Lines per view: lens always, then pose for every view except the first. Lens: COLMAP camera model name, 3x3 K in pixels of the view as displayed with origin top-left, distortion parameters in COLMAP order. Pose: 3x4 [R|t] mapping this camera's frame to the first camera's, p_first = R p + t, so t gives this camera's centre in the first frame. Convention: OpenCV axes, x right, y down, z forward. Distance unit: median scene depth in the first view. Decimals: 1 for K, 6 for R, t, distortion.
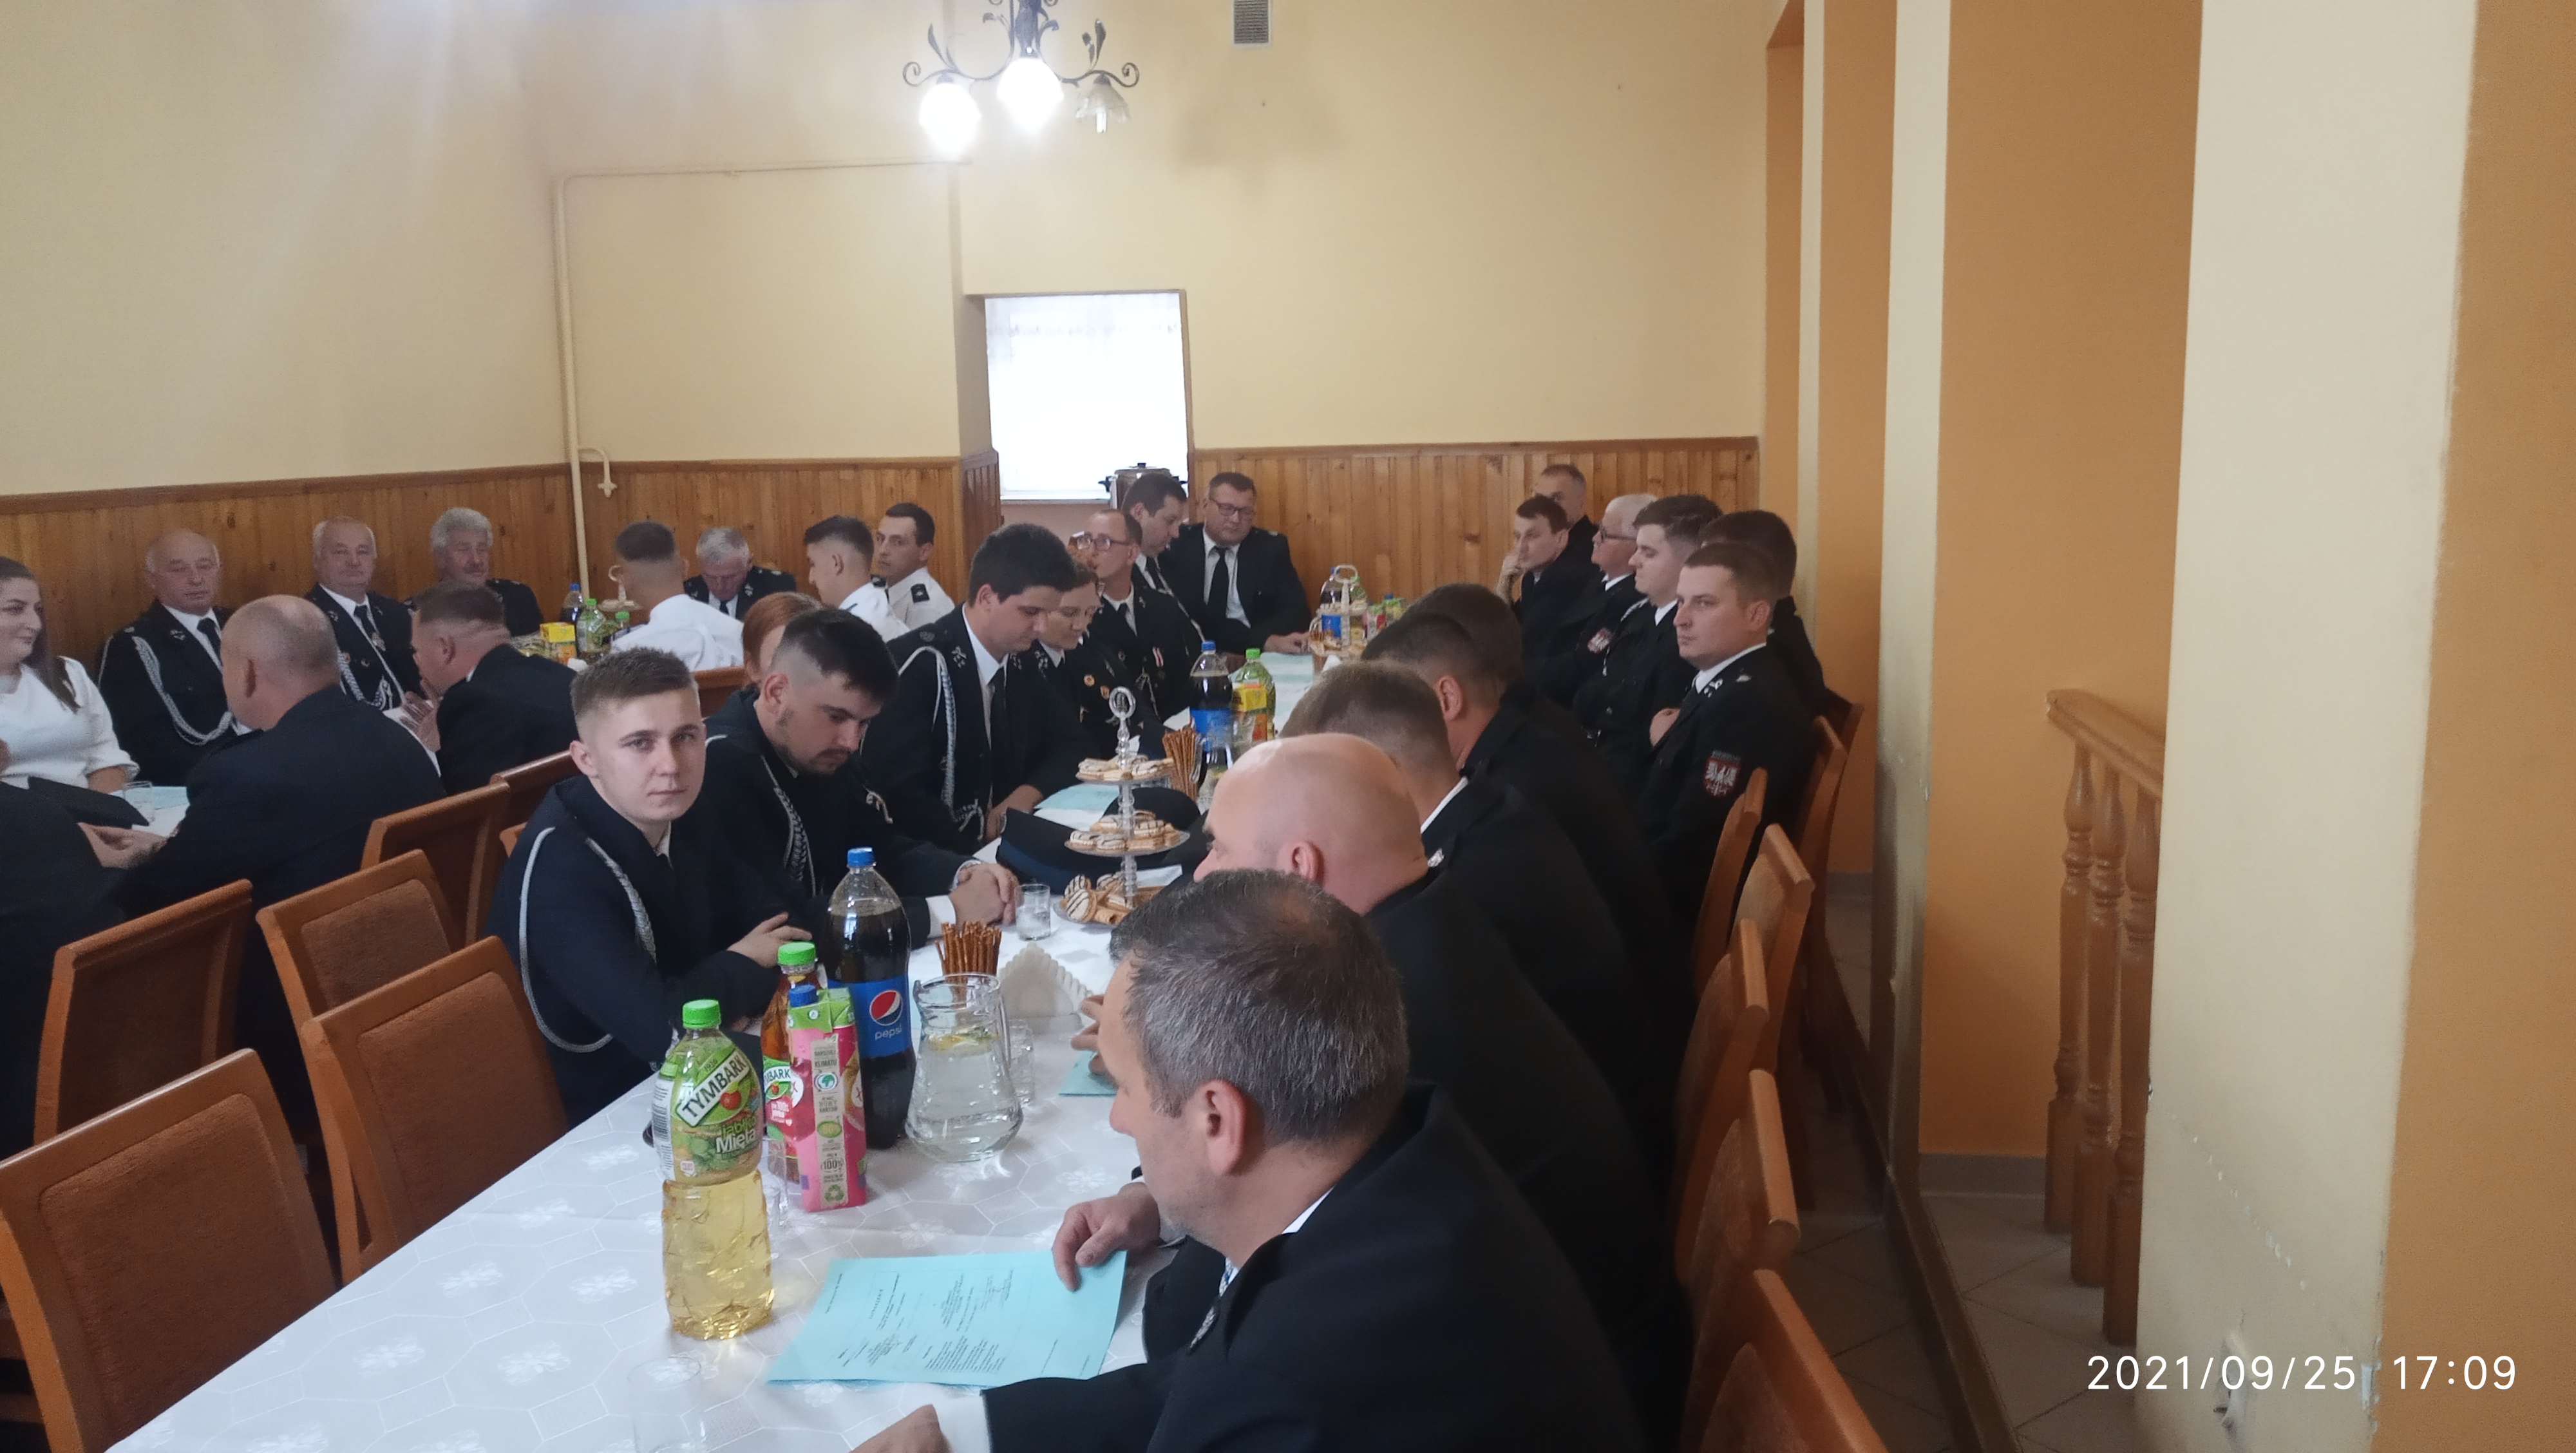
lens RADIAL K [[2003.2, 0, 1313.5], [0, 2003.2, 726.2], [0, 0, 1]] dist [0.100412, -0.228147]
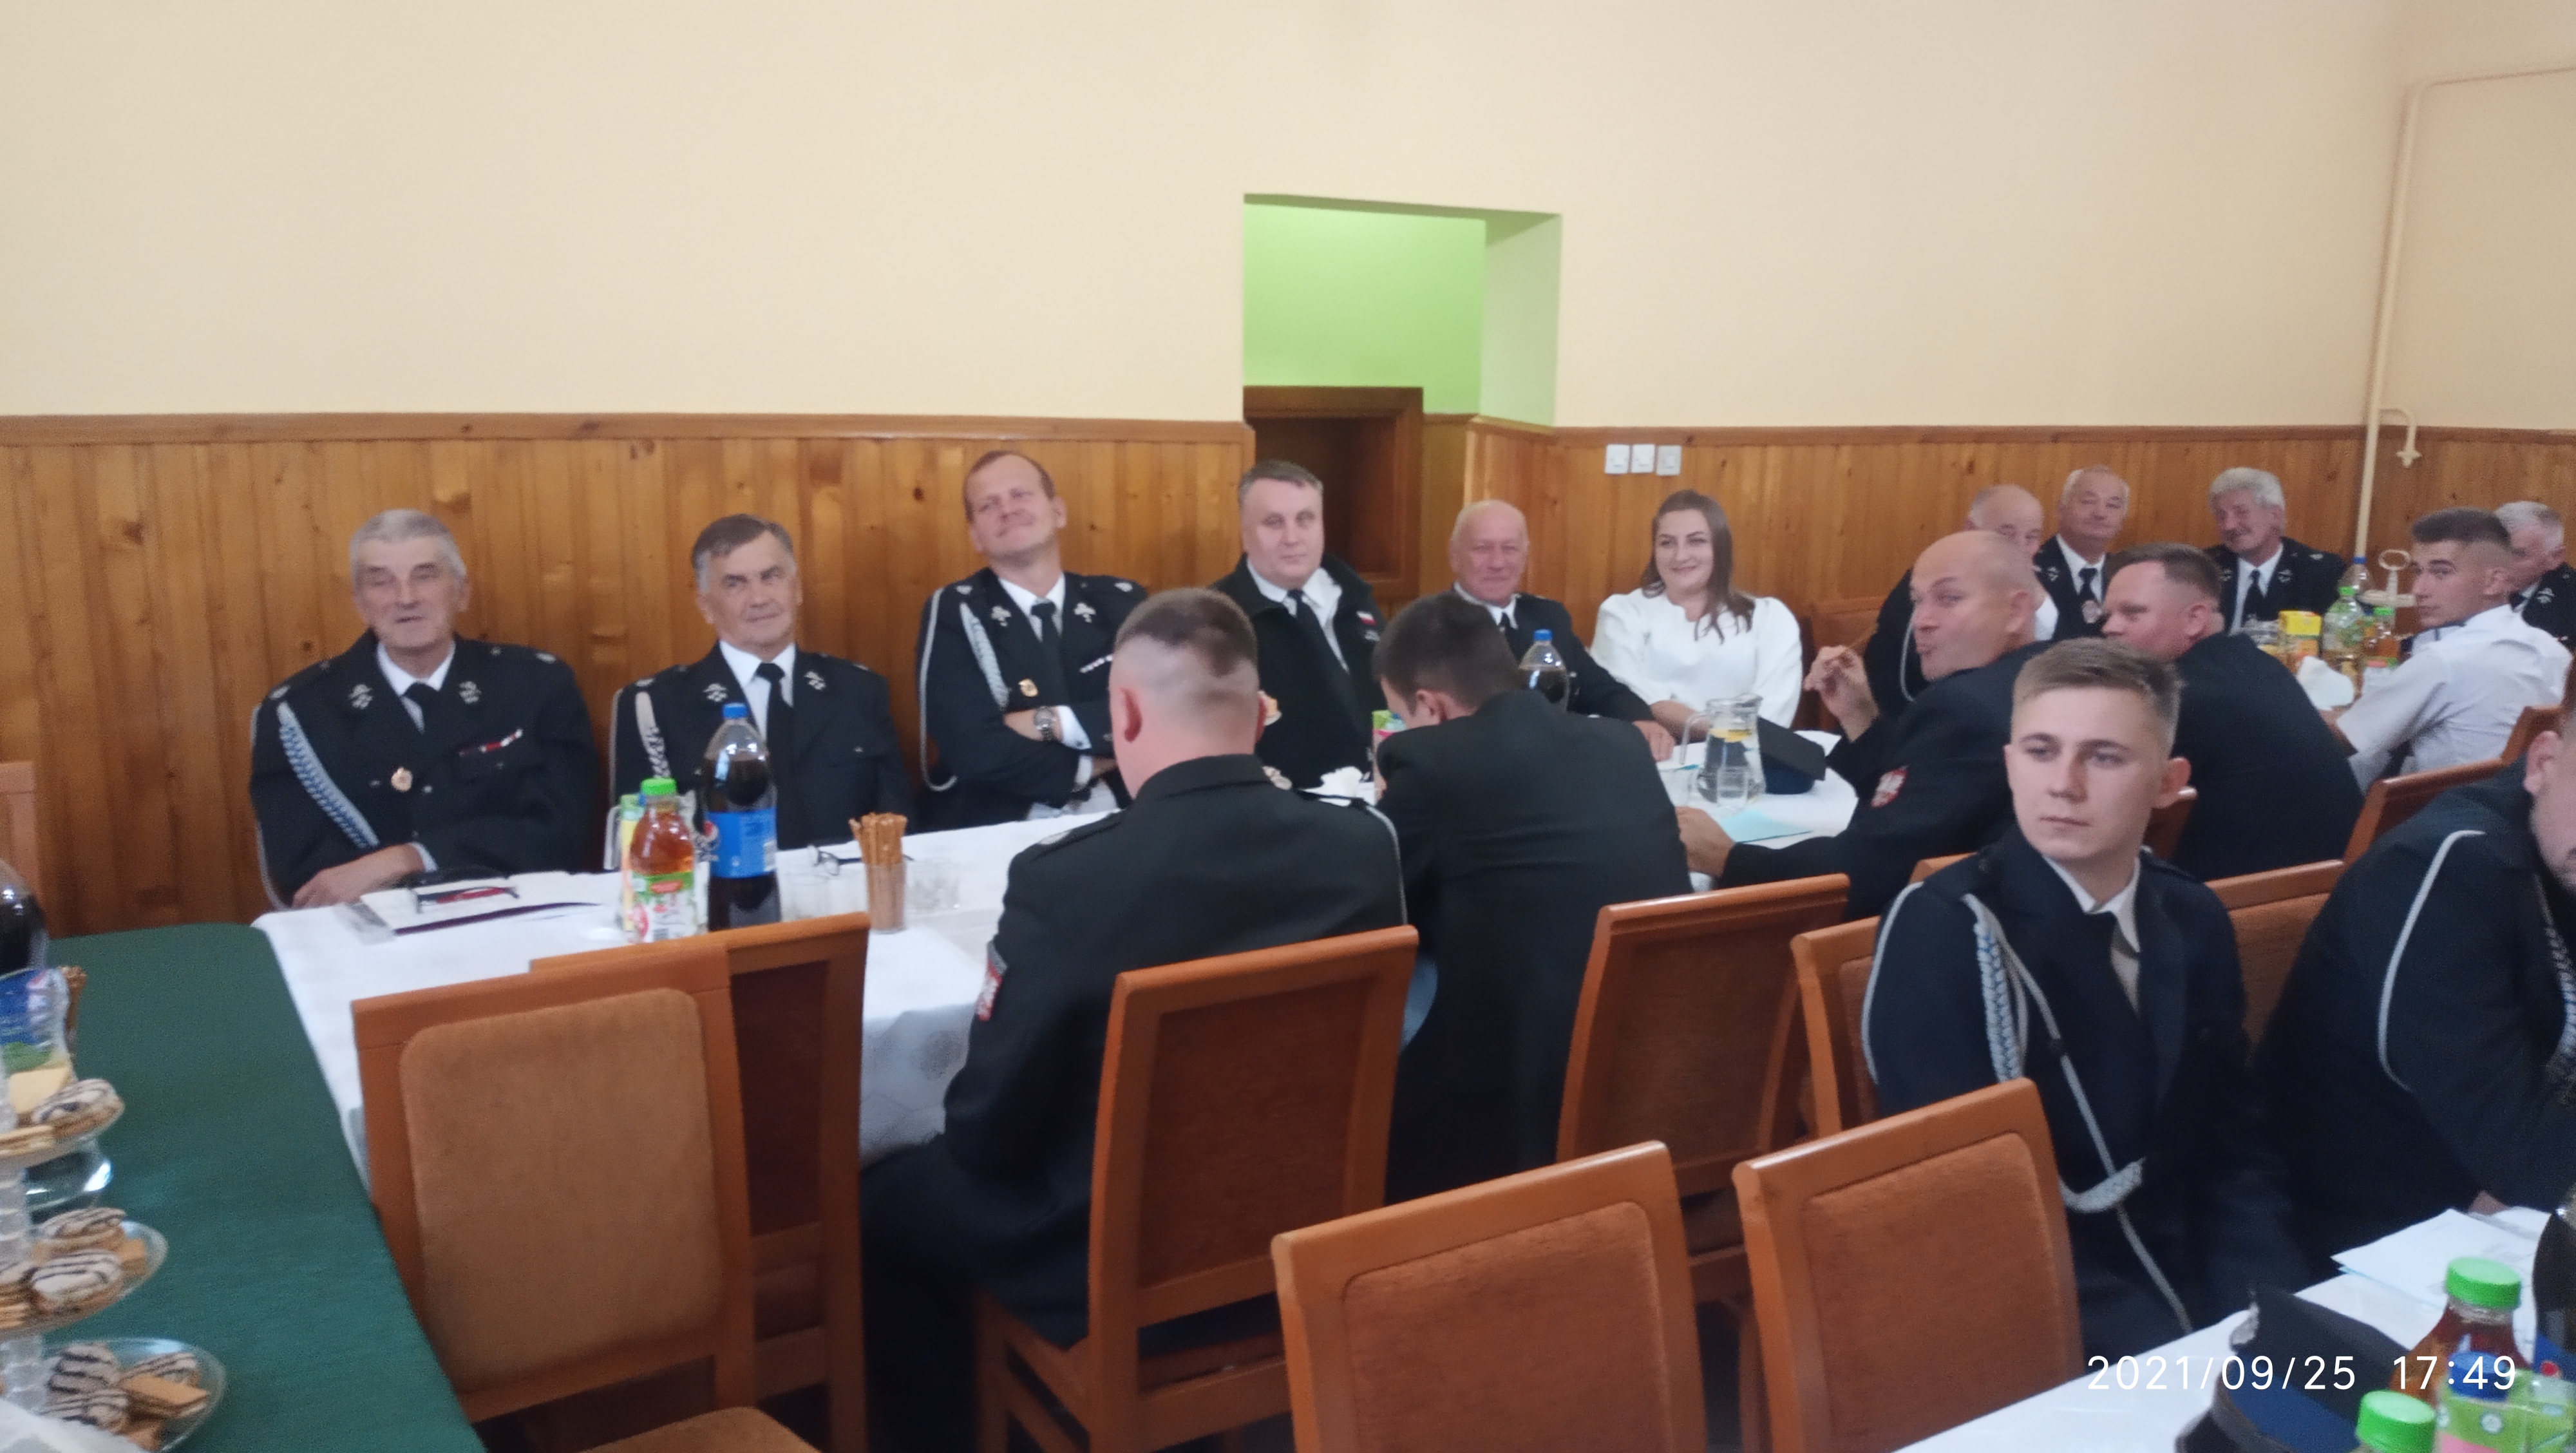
lens RADIAL K [[1984.1, 0, 1298.9], [0, 1984.1, 729.5], [0, 0, 1]] dist [0.091754, -0.149643]
pose [[0.661830, 0.159687, -0.732448, -0.032167], [-0.144458, 0.985904, 0.084414, -0.013537], [0.735603, 0.049940, 0.675569, 0.138324]]
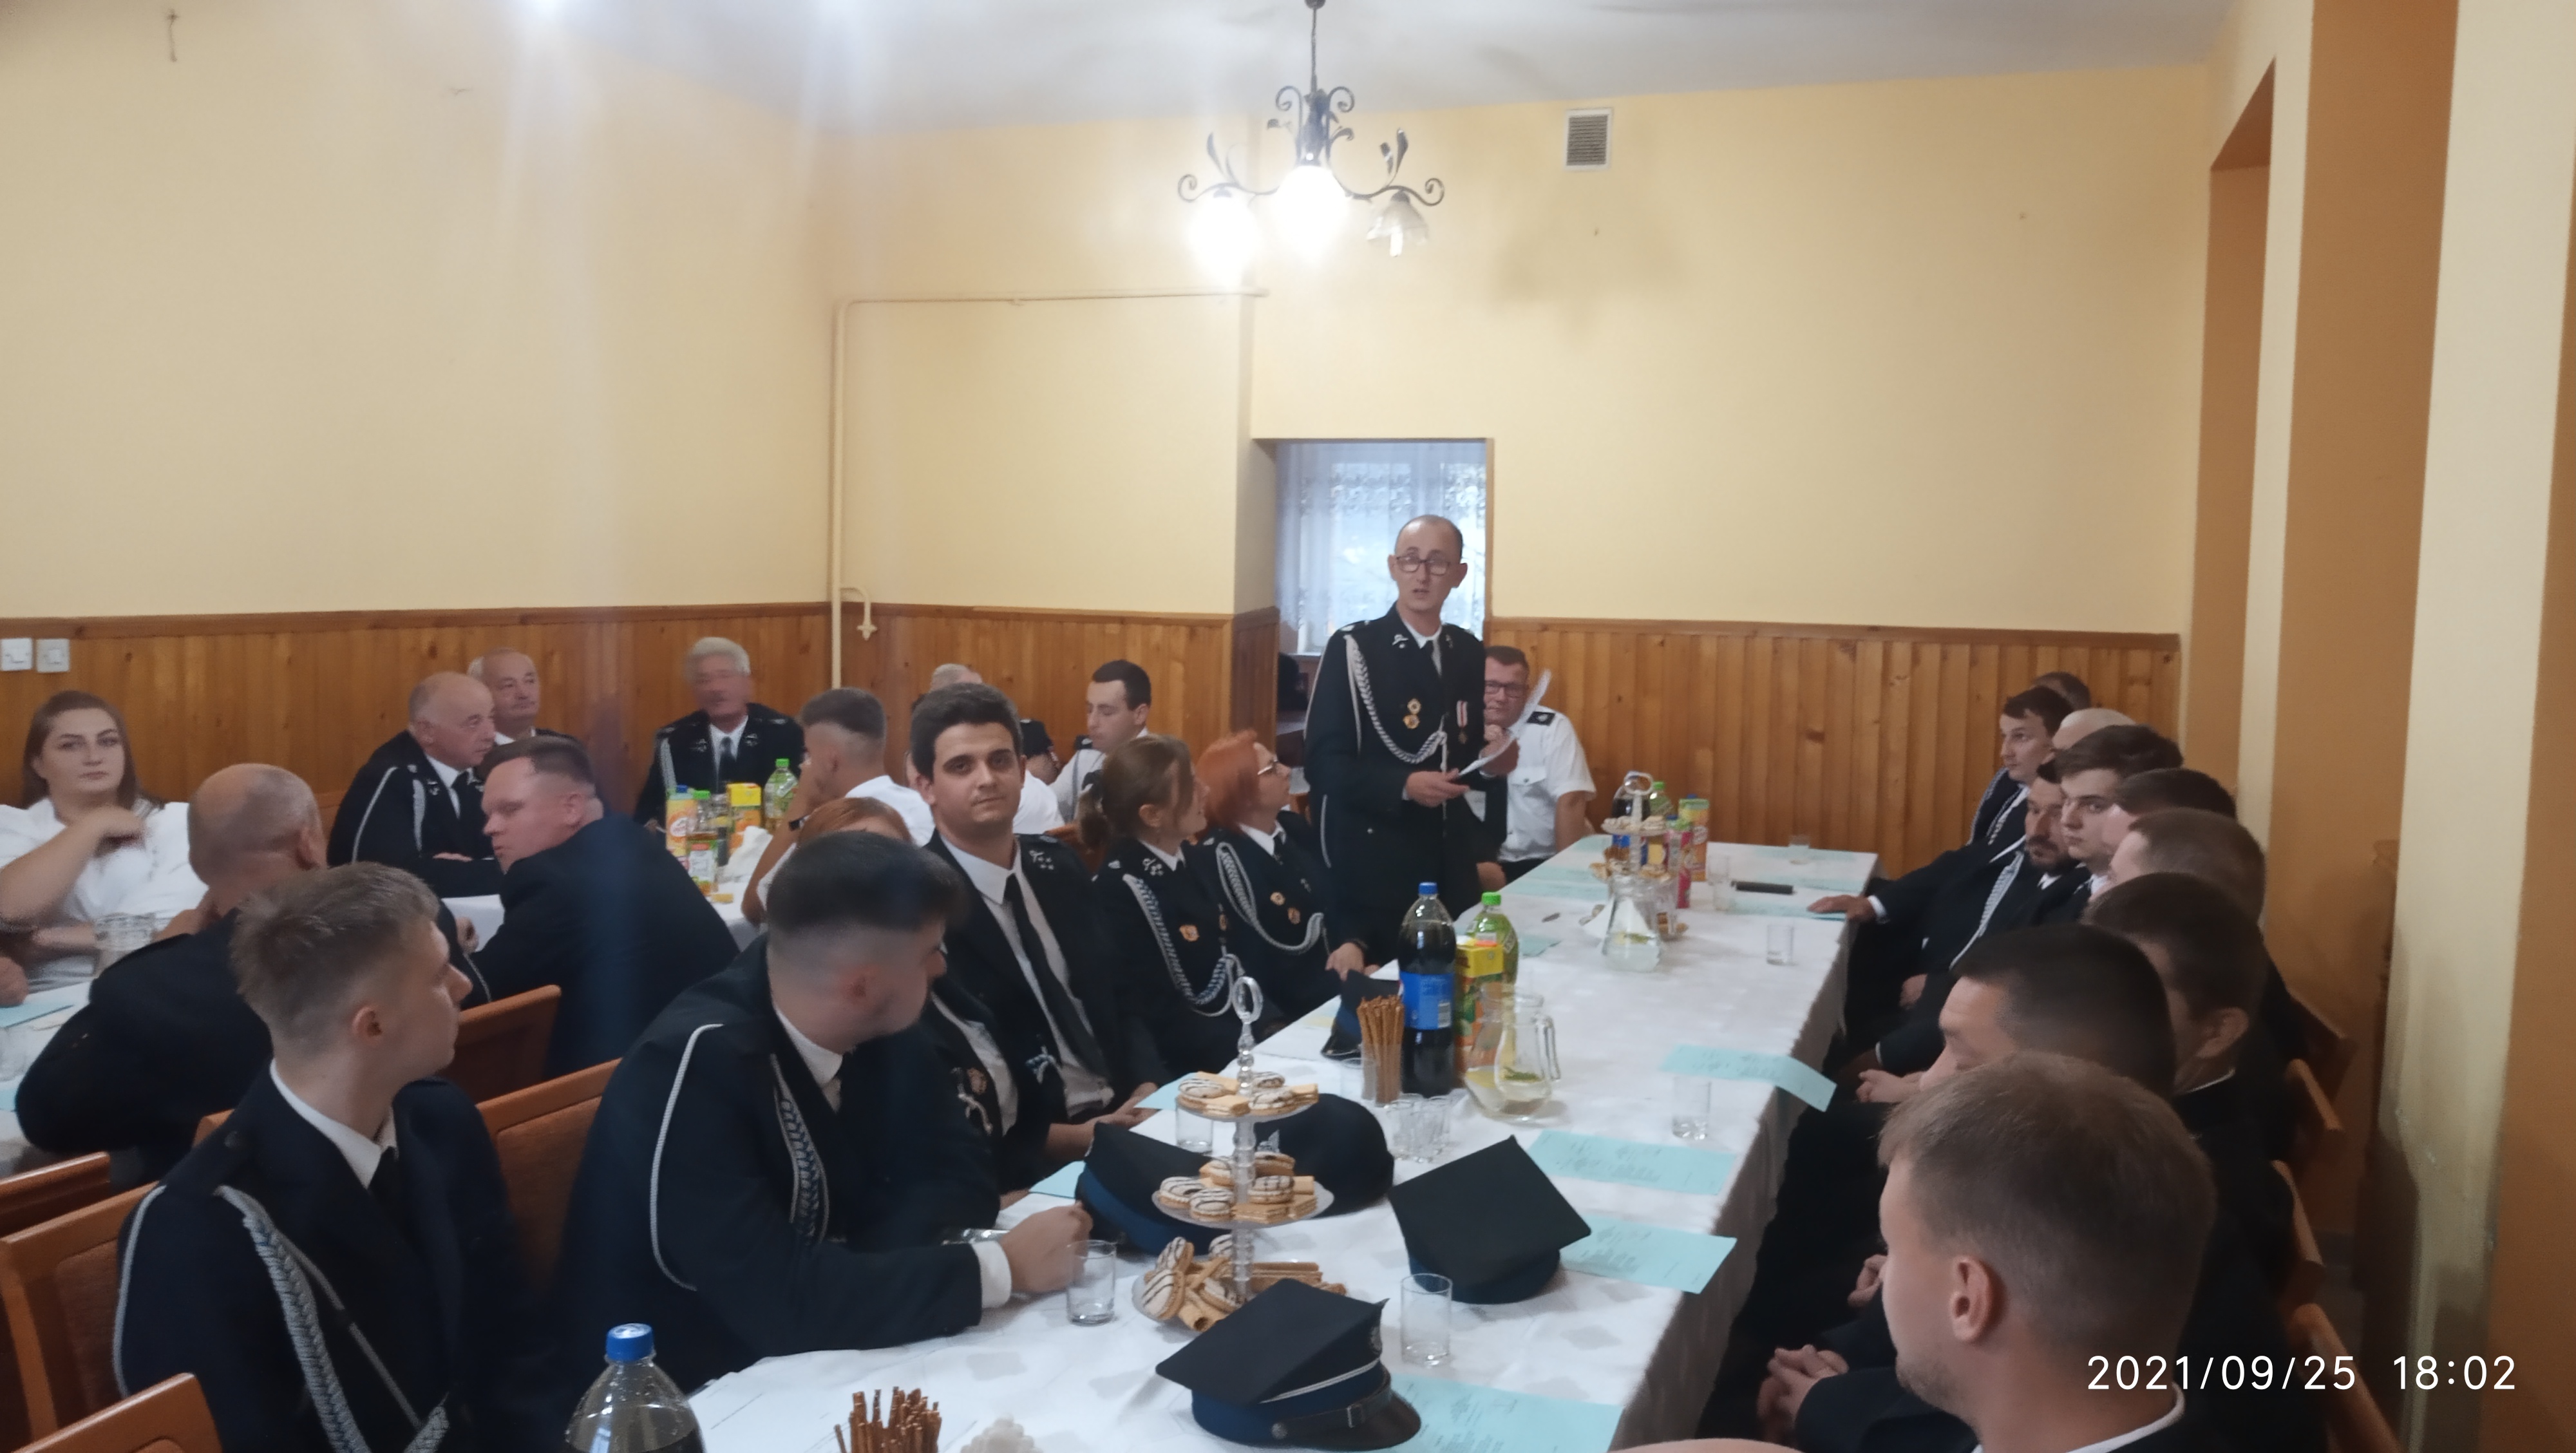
lens RADIAL K [[2003.2, 0, 1313.5], [0, 2003.2, 726.2], [0, 0, 1]] dist [0.100412, -0.228147]
pose [[0.983490, 0.055428, -0.172266, 0.022762], [-0.068191, 0.995278, -0.069076, -0.032127], [0.167624, 0.079683, 0.982626, 0.170437]]
